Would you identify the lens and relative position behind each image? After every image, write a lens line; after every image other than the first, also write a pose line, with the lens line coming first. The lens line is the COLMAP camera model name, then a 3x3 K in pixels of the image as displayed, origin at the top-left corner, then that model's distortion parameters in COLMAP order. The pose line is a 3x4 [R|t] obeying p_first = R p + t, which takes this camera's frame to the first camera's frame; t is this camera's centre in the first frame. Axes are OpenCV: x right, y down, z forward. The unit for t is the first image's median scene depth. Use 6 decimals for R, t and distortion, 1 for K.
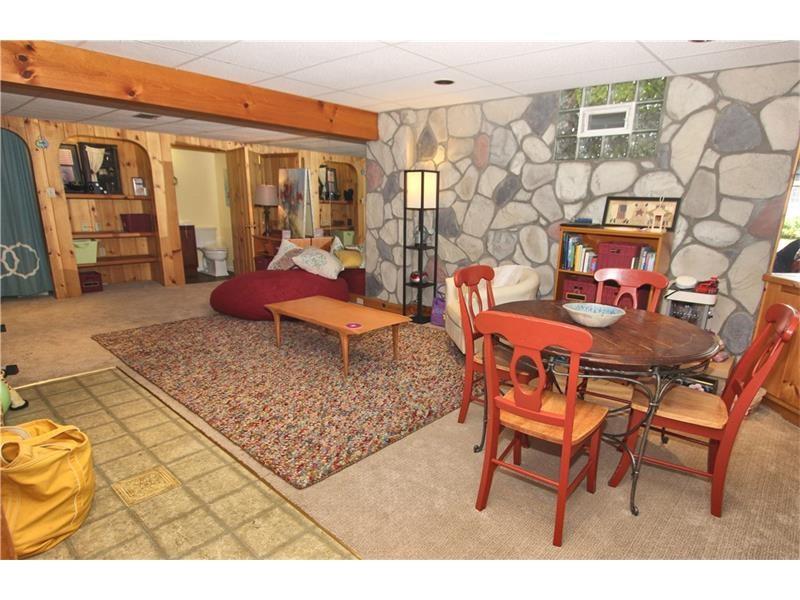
lens RADIAL K [[454.5, 0, 400.6], [0, 454.5, 314.3], [0, 0, 1]] dist [0.031766, -0.000019]
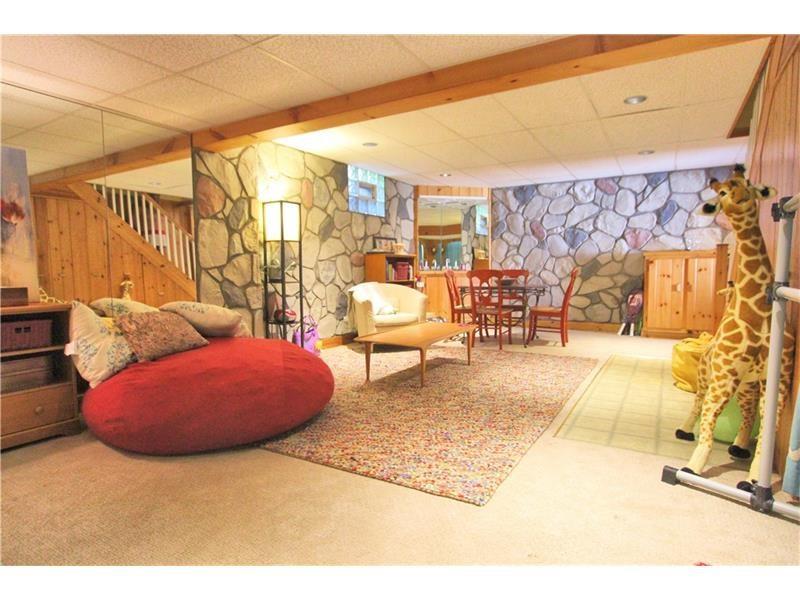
lens RADIAL K [[459.3, 0, 400.0], [0, 459.3, 300.0], [0, 0, 1]] dist [-0.002683, -0.000332]
pose [[-0.213804, -0.092290, 0.972507, -0.980956], [0.245358, 0.958541, 0.144906, -0.202800], [-0.945562, 0.269594, -0.182296, 1.023647]]
